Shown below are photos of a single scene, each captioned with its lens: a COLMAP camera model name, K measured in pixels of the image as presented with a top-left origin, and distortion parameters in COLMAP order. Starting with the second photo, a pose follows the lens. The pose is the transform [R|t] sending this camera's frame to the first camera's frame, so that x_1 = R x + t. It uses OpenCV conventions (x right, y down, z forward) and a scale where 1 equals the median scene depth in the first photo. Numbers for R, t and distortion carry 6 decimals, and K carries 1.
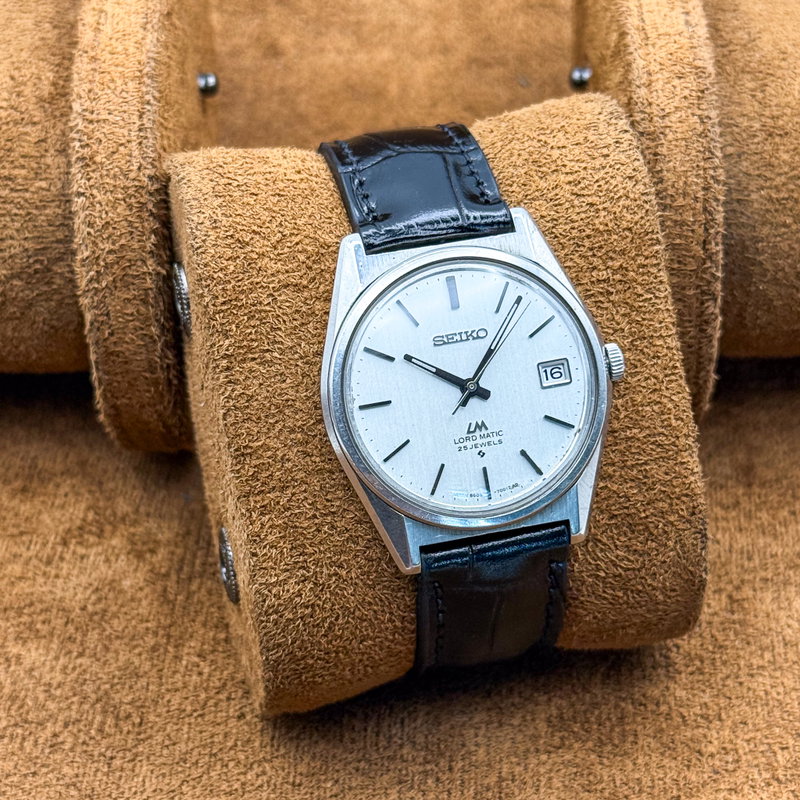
lens RADIAL K [[2058.7, 0, 400.0], [0, 2058.7, 400.0], [0, 0, 1]] dist [0.205006, 0.495738]
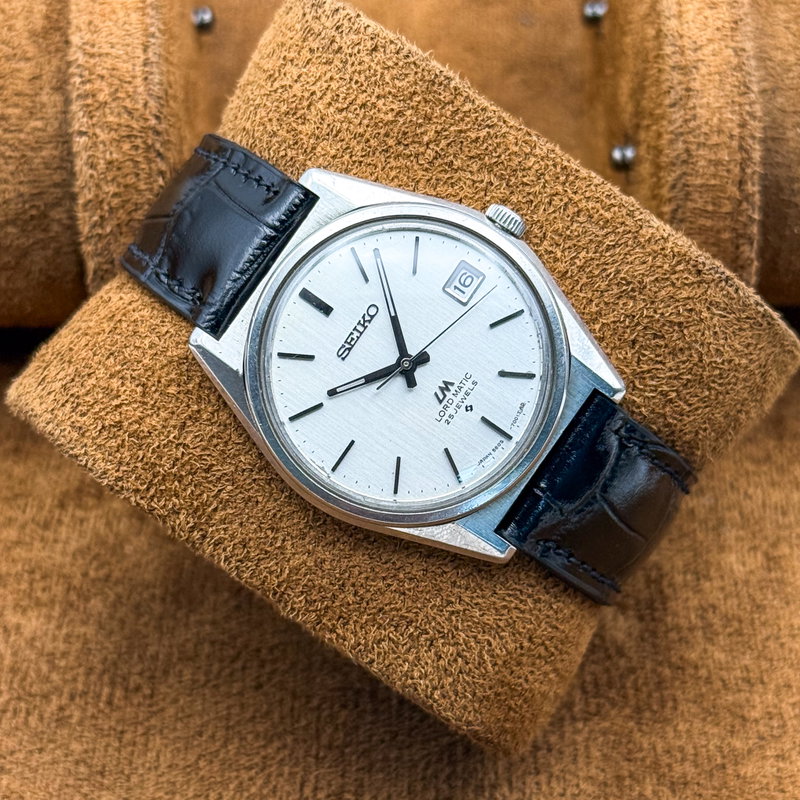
lens RADIAL K [[2022.5, 0, 376.7], [0, 2022.5, 416.9], [0, 0, 1]] dist [0.100783, 0.615136]
pose [[0.697556, -0.697790, -0.162803, 0.144954], [0.710229, 0.703405, 0.028227, -0.022652], [0.094820, -0.135317, 0.986255, 0.140811]]
